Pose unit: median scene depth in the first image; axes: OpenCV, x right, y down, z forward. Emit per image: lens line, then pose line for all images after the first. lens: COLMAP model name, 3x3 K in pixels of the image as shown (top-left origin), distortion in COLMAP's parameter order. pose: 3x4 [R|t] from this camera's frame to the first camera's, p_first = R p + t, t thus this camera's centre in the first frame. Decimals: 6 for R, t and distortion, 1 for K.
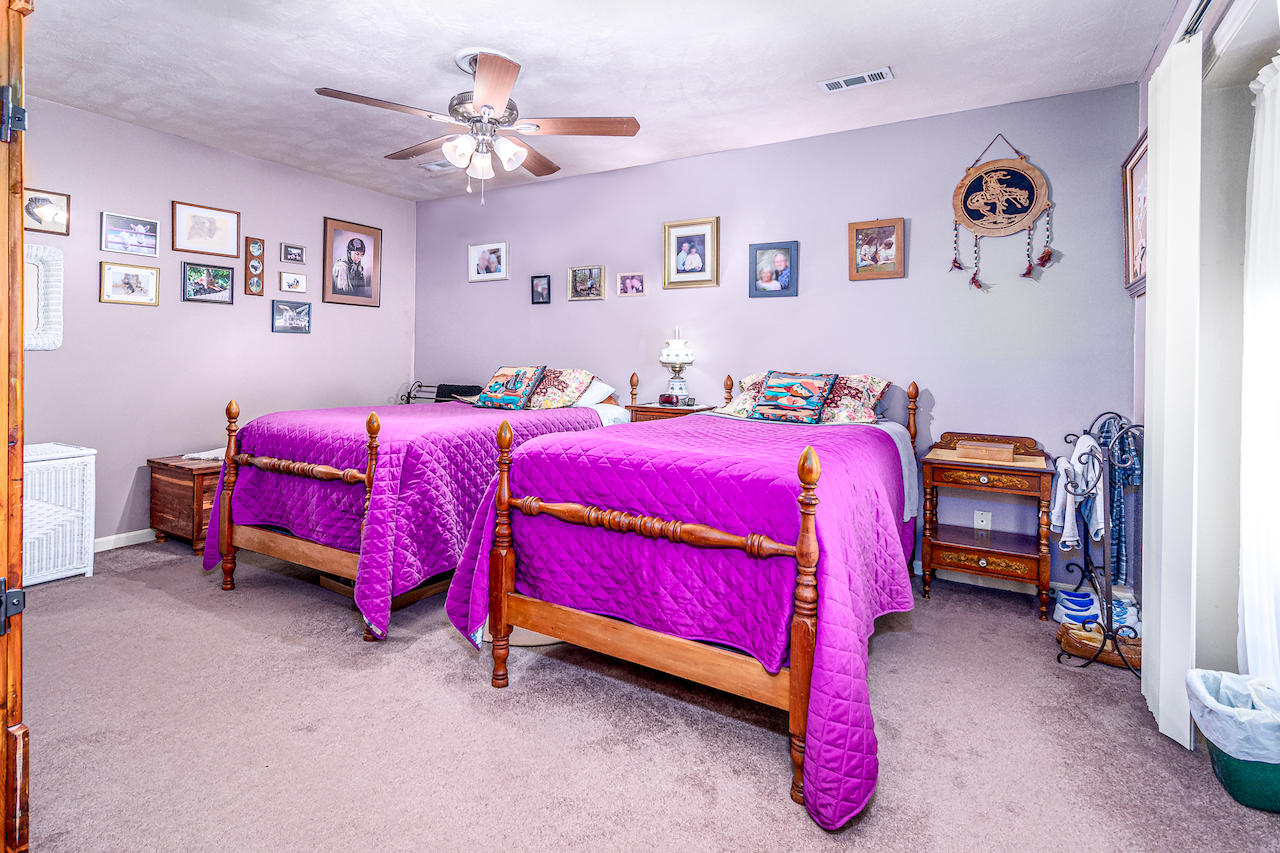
lens RADIAL K [[623.6, 0, 621.4], [0, 623.6, 363.2], [0, 0, 1]] dist [-0.000923, 0.000173]
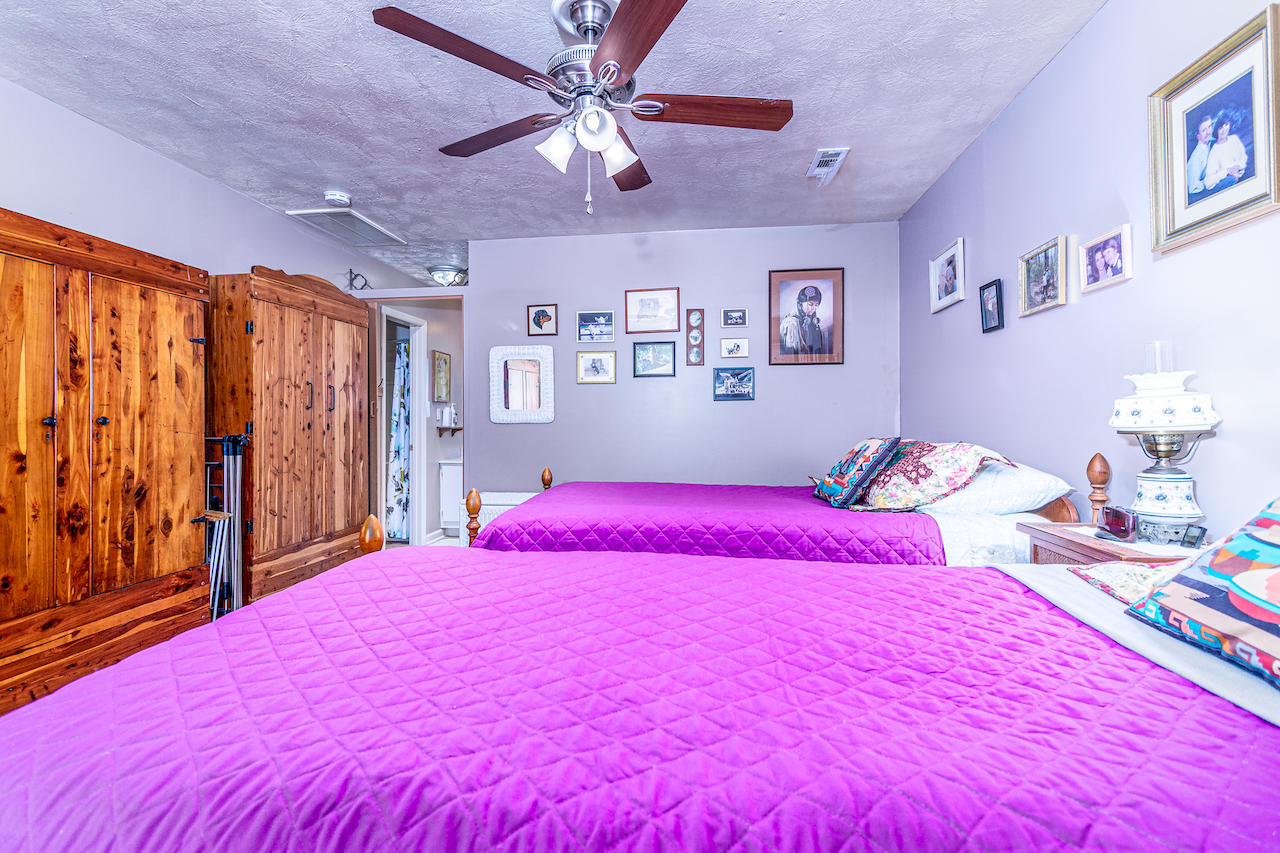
lens RADIAL K [[623.6, 0, 634.3], [0, 623.6, 423.6], [0, 0, 1]] dist [-0.000923, 0.000173]
pose [[0.398256, -0.013215, -0.917179, 0.300309], [0.002155, 0.999907, -0.013471, -0.001147], [0.917272, 0.003388, 0.398247, 0.506357]]
